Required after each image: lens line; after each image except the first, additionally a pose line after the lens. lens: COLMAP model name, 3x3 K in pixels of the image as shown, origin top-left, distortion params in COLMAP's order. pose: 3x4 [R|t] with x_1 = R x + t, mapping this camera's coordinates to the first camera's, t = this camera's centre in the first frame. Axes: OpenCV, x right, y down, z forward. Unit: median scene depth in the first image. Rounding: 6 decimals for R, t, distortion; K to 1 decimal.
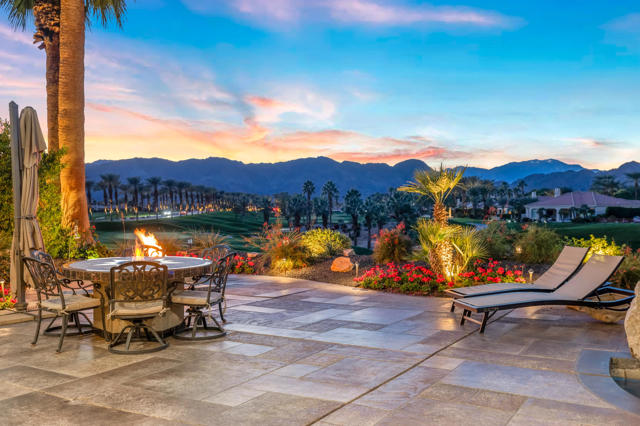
lens RADIAL K [[622.0, 0, 316.8], [0, 622.0, 211.6], [0, 0, 1]] dist [0.004428, 0.010776]
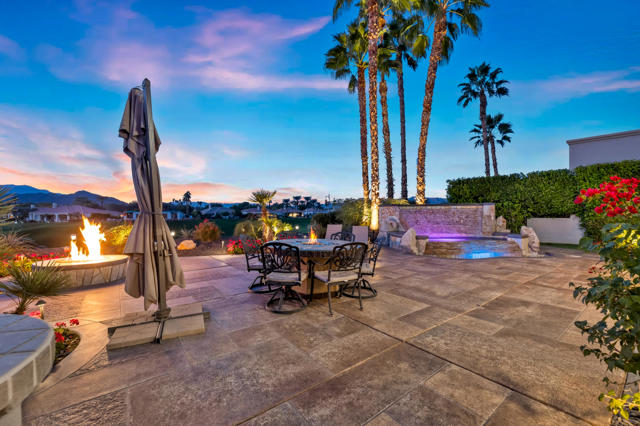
lens RADIAL K [[269.0, 0, 318.1], [0, 269.0, 211.9], [0, 0, 1]] dist [0.002270, -0.000422]
pose [[0.375003, 0.005234, 0.927009, -0.395812], [0.007664, 0.999932, -0.008746, 0.006309], [-0.926992, 0.010384, 0.374937, 0.342178]]
